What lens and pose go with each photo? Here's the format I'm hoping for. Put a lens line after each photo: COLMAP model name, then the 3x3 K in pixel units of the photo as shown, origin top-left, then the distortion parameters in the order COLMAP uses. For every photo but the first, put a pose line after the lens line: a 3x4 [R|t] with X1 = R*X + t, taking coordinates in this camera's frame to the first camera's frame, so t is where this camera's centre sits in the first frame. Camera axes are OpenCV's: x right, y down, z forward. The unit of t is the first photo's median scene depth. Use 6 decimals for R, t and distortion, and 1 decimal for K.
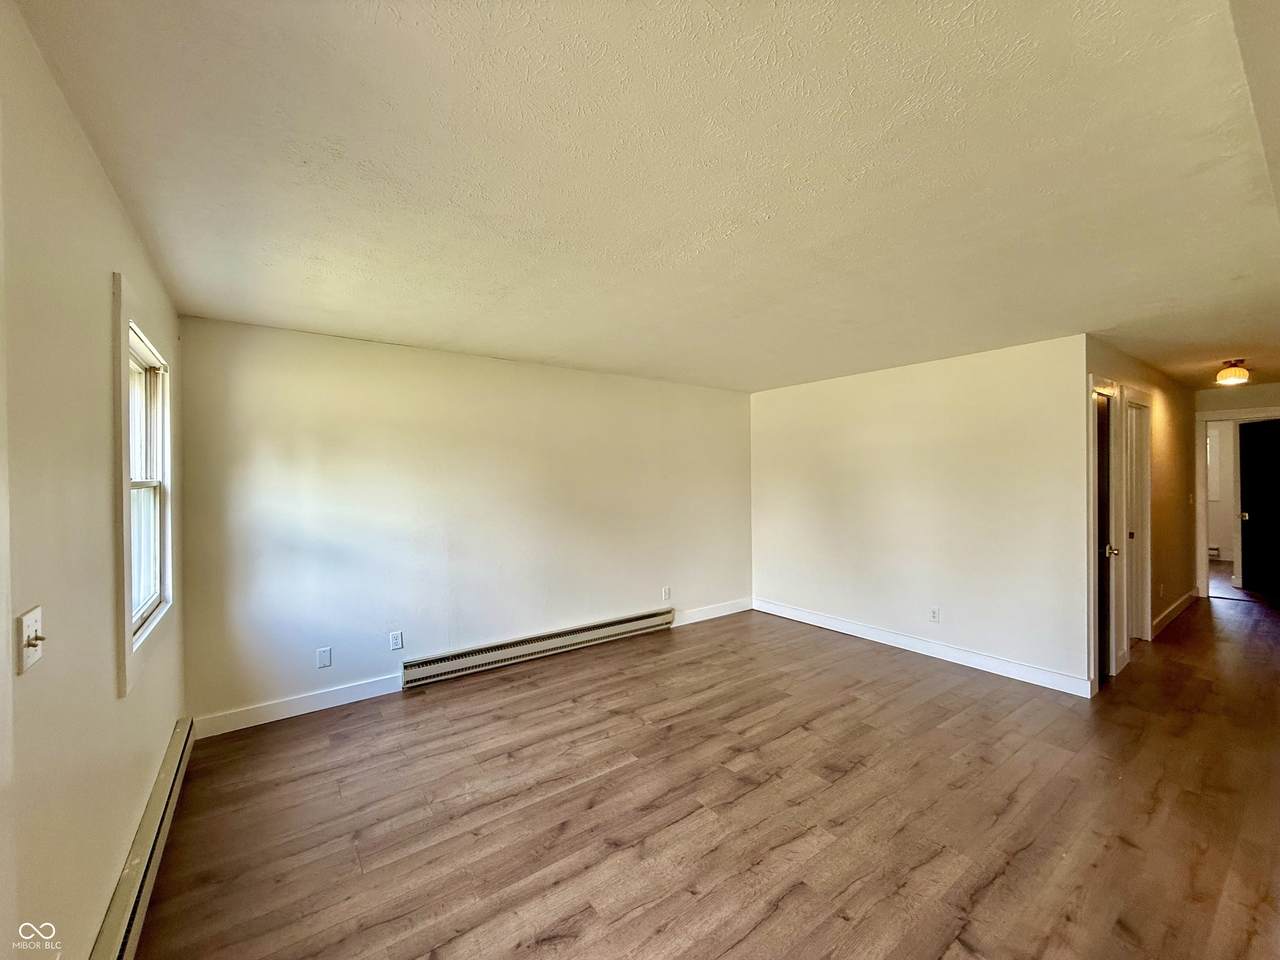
lens RADIAL K [[507.1, 0, 636.6], [0, 507.1, 481.2], [0, 0, 1]] dist [0.001330, 0.000390]
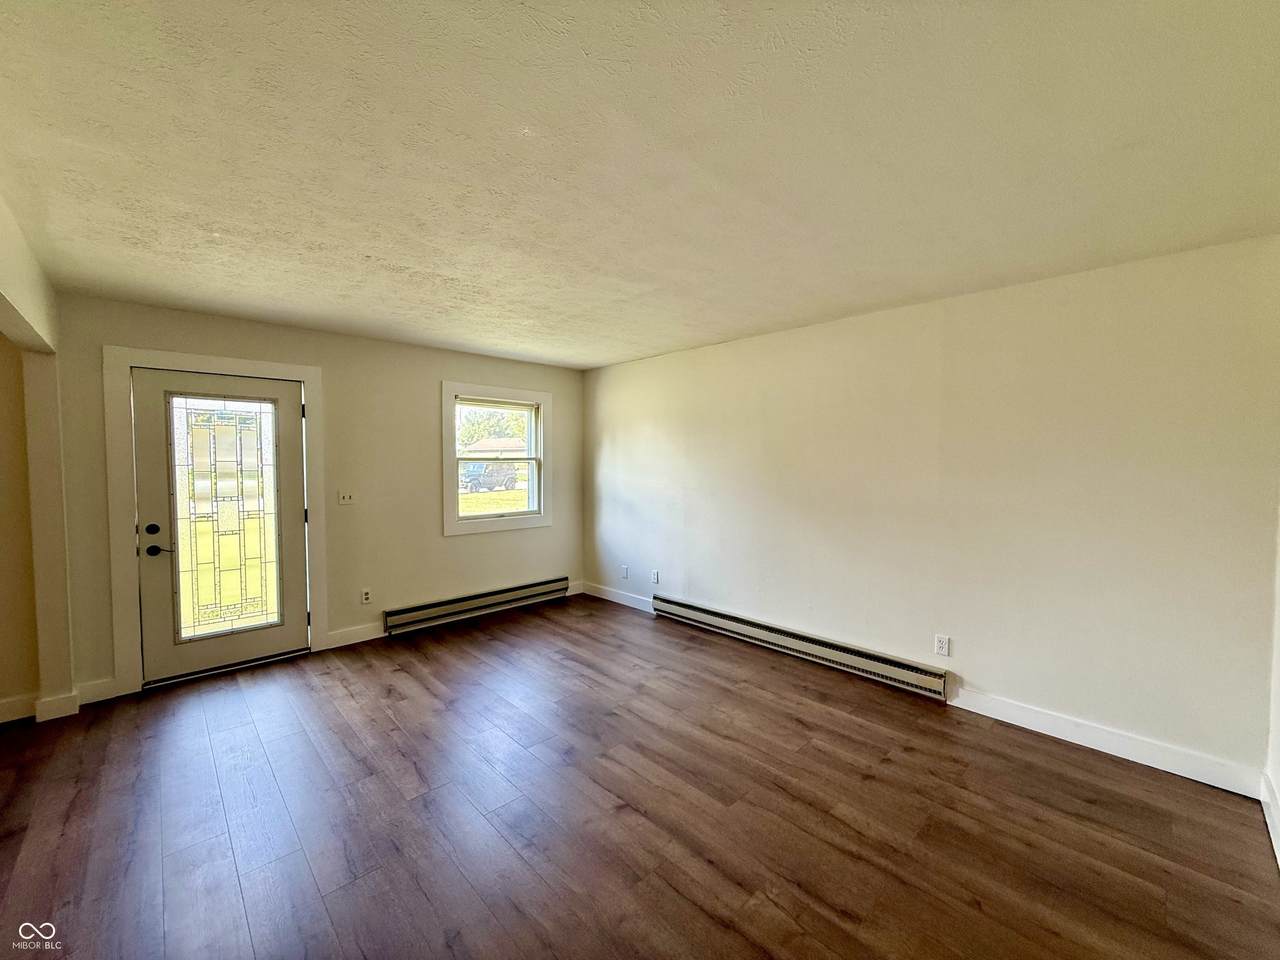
lens RADIAL K [[507.1, 0, 636.6], [0, 507.1, 481.2], [0, 0, 1]] dist [0.001330, 0.000390]
pose [[0.135040, 0.049811, -0.989587, 0.860465], [-0.007860, 0.998758, 0.049200, -0.007031], [0.990809, 0.001134, 0.135264, 0.777408]]
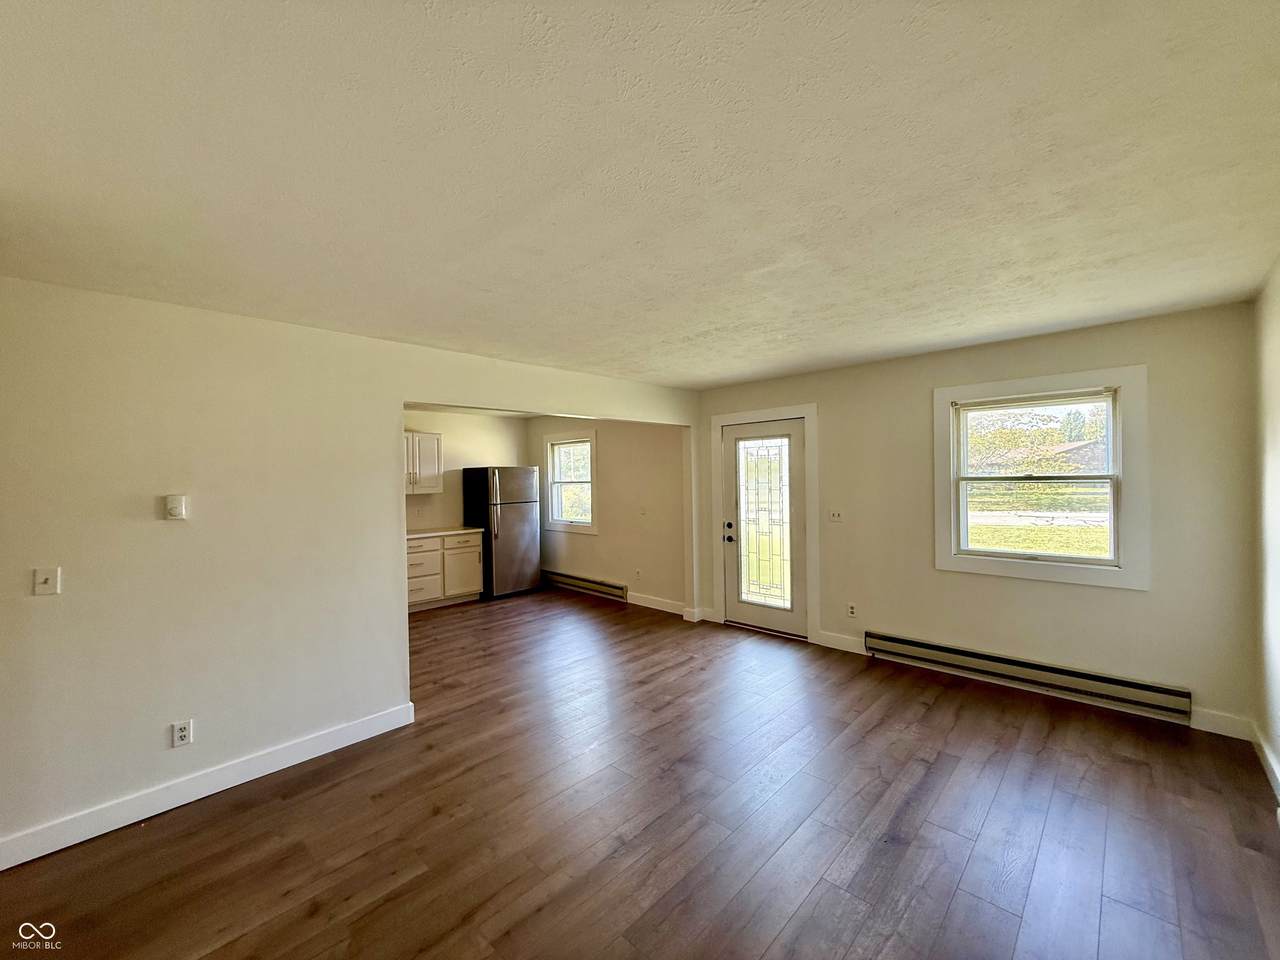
lens RADIAL K [[507.1, 0, 636.6], [0, 507.1, 481.2], [0, 0, 1]] dist [0.001330, 0.000390]
pose [[-0.982782, 0.030103, -0.182298, 0.359975], [0.027783, 0.999497, 0.015263, -0.026285], [0.182666, 0.009936, -0.983125, 1.435483]]
